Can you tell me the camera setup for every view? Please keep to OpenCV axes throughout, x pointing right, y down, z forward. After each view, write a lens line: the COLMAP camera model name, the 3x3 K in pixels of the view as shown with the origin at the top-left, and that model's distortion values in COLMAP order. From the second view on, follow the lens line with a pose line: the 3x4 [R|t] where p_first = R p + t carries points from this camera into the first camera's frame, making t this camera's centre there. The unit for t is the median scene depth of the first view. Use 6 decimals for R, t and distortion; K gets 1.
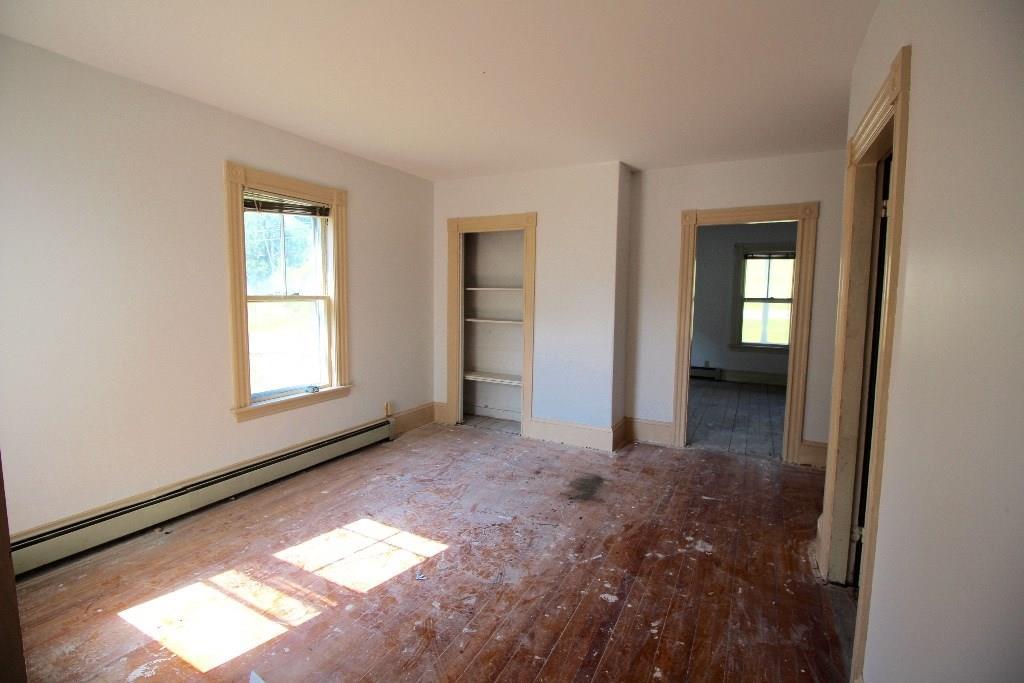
lens RADIAL K [[477.0, 0, 515.9], [0, 477.0, 340.7], [0, 0, 1]] dist [-0.020612, -0.000954]
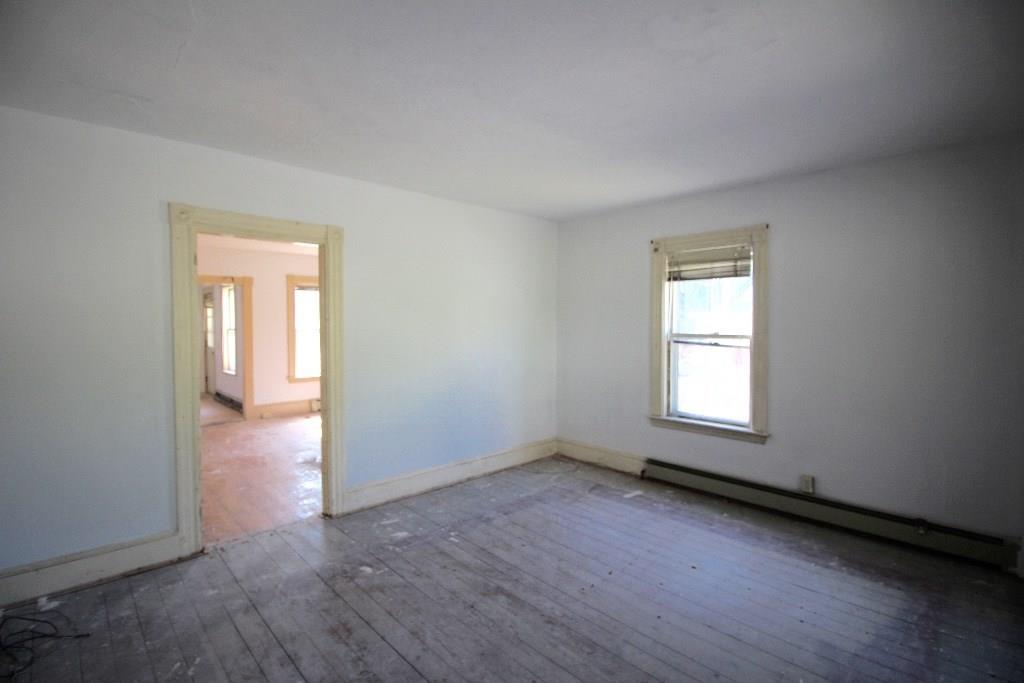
lens RADIAL K [[477.0, 0, 516.5], [0, 477.0, 338.3], [0, 0, 1]] dist [-0.020612, -0.000954]
pose [[-0.320777, 0.022622, -0.946884, 2.854005], [-0.103235, 0.992924, 0.058695, -0.399306], [0.941512, 0.116580, -0.316172, 3.668309]]
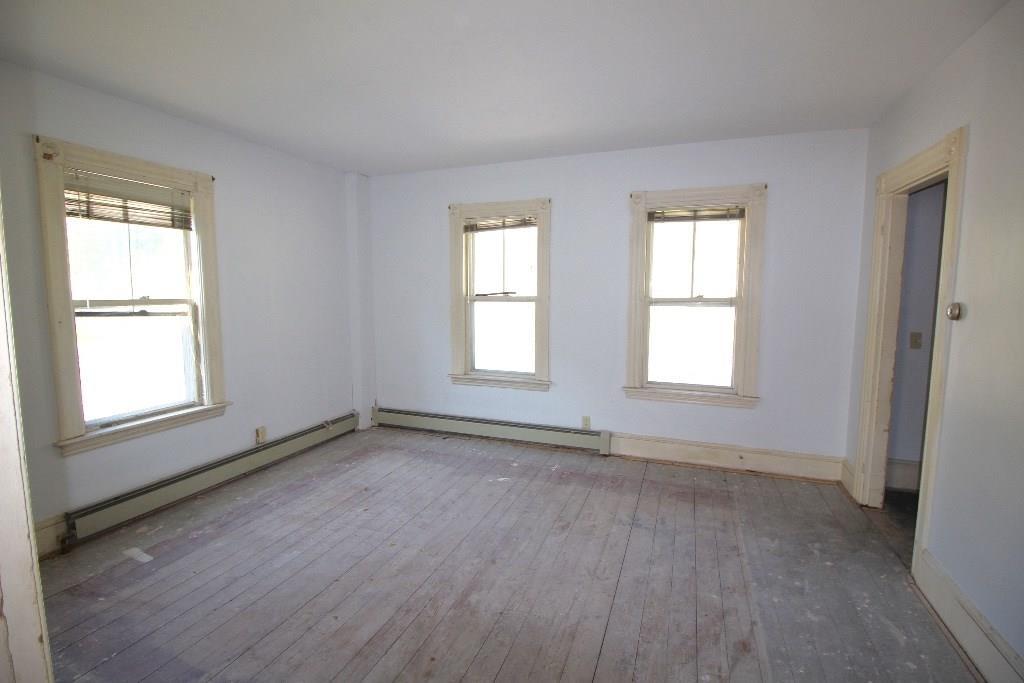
lens RADIAL K [[477.0, 0, 512.2], [0, 477.0, 337.2], [0, 0, 1]] dist [-0.020612, -0.000954]
pose [[0.992533, -0.015812, 0.120947, 0.261535], [0.016839, 0.999830, -0.007469, -0.044527], [-0.120808, 0.009450, 0.992631, 0.490030]]
